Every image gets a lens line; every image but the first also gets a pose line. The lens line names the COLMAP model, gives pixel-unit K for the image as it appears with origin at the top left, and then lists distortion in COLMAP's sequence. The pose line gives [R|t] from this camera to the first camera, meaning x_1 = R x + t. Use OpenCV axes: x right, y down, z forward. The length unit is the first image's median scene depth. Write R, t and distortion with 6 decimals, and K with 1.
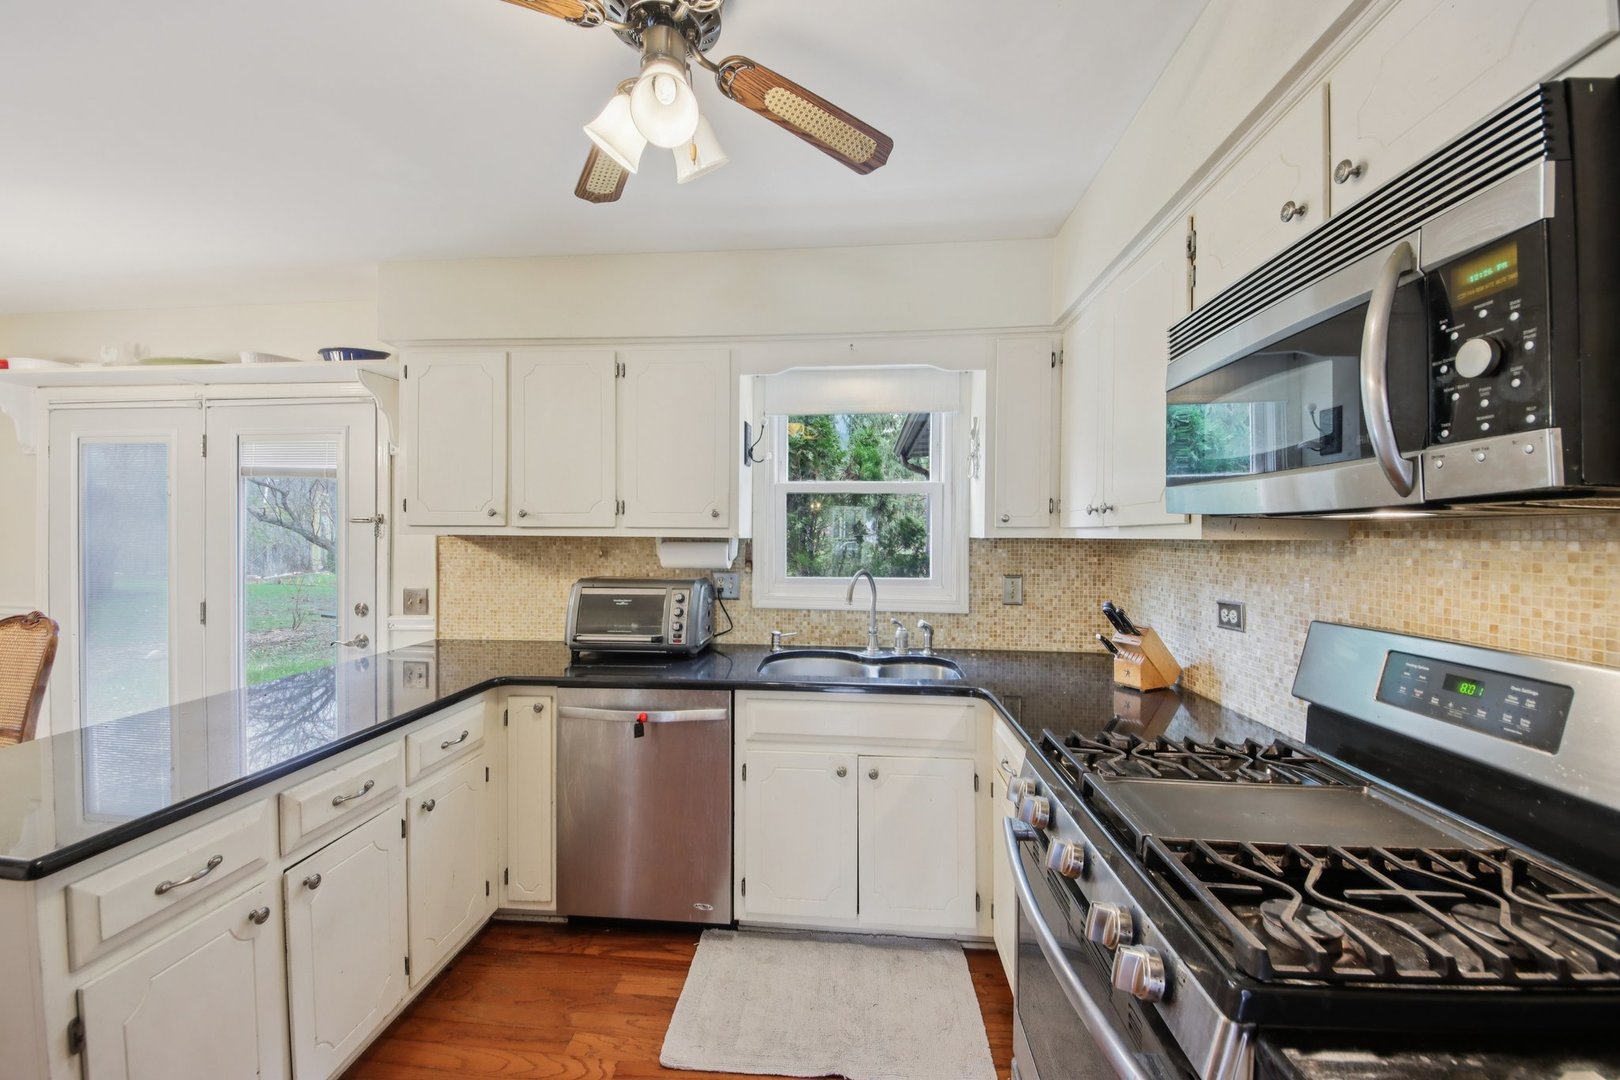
lens RADIAL K [[607.6, 0, 800.9], [0, 607.6, 536.7], [0, 0, 1]] dist [0.045094, -0.025964]
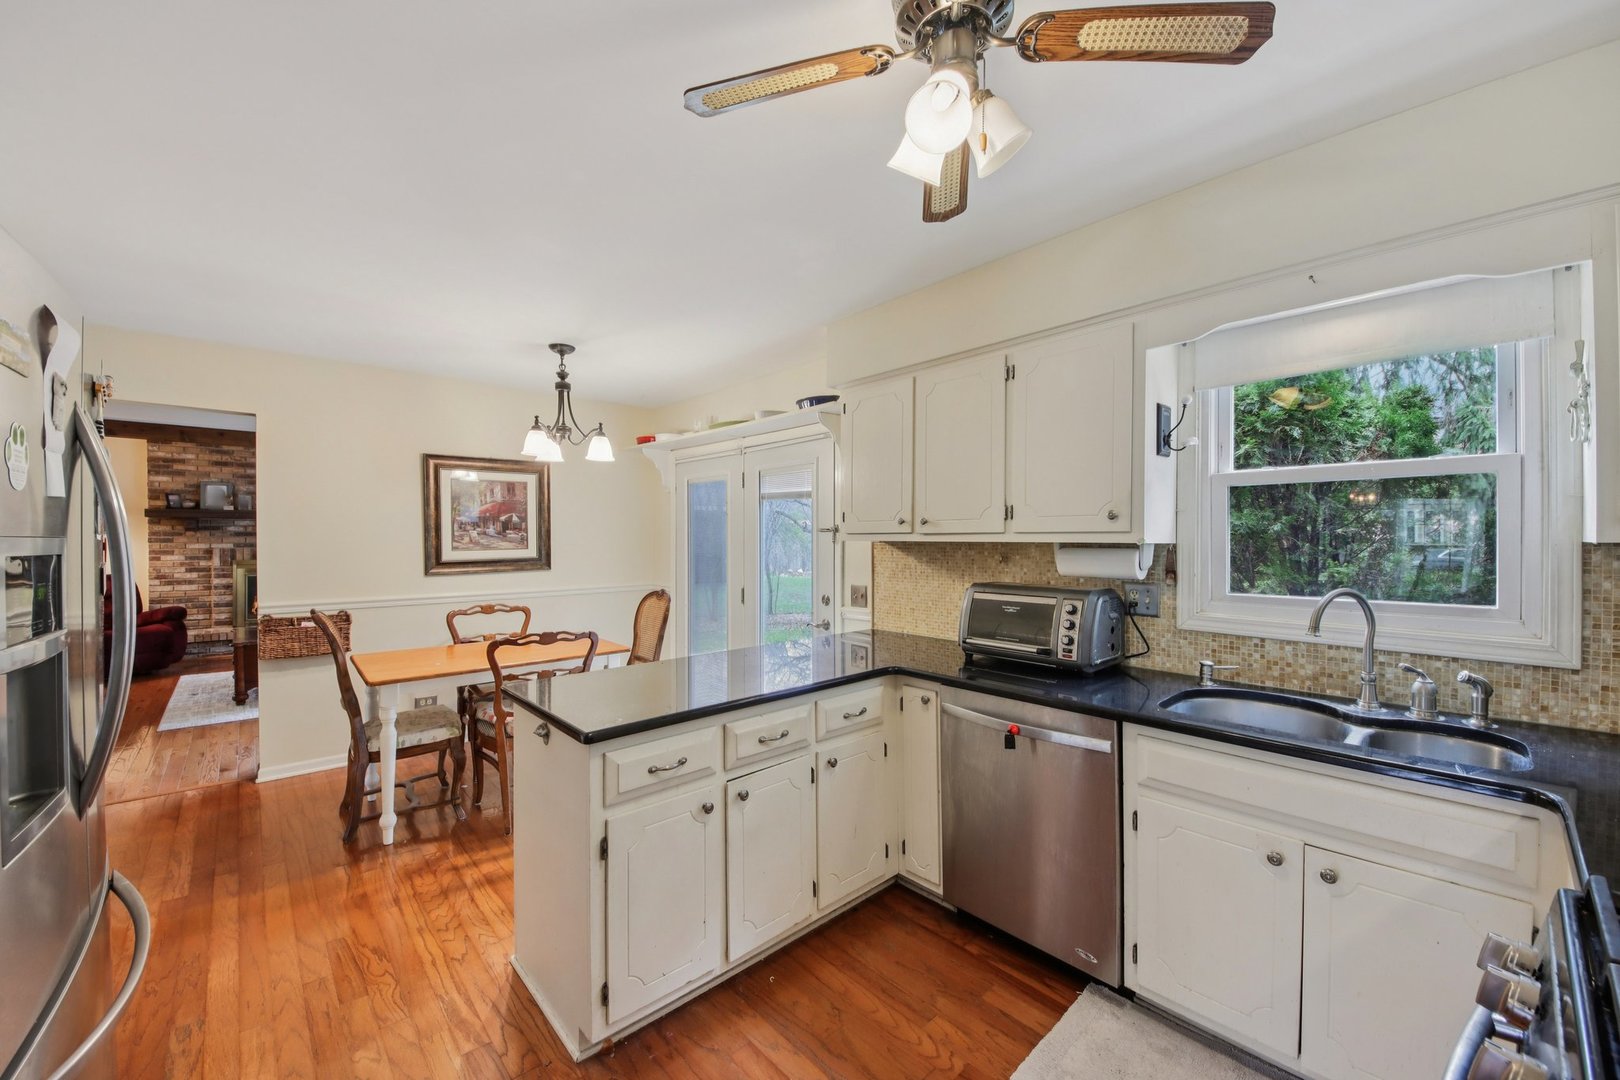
lens RADIAL K [[615.1, 0, 805.2], [0, 615.1, 540.7], [0, 0, 1]] dist [0.047103, -0.034626]
pose [[0.734923, -0.003630, -0.678141, 0.136198], [0.002005, 0.999993, -0.003181, -0.000020], [0.678148, 0.000978, 0.734925, 0.046899]]
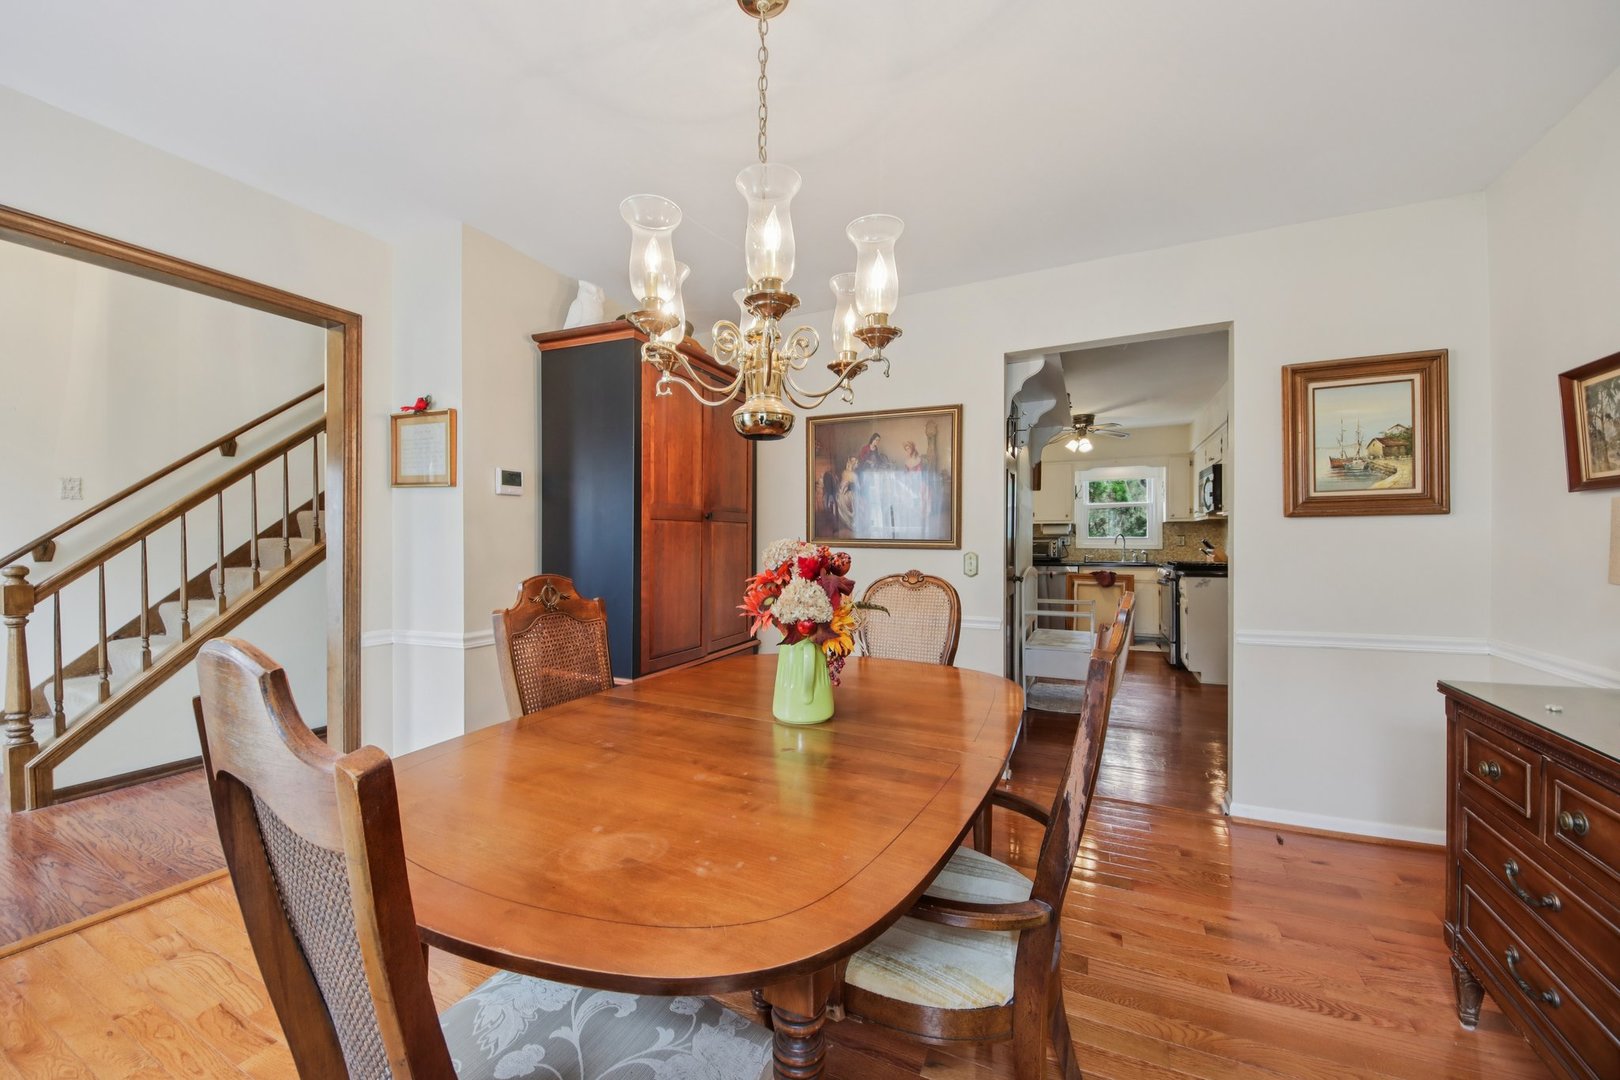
lens RADIAL K [[615.1, 0, 805.2], [0, 615.1, 540.7], [0, 0, 1]] dist [0.047103, -0.034626]
pose [[0.941176, -0.005940, -0.337865, -0.327440], [0.006339, 0.999980, 0.000077, 0.081794], [0.337858, -0.002215, 0.941194, -2.451679]]
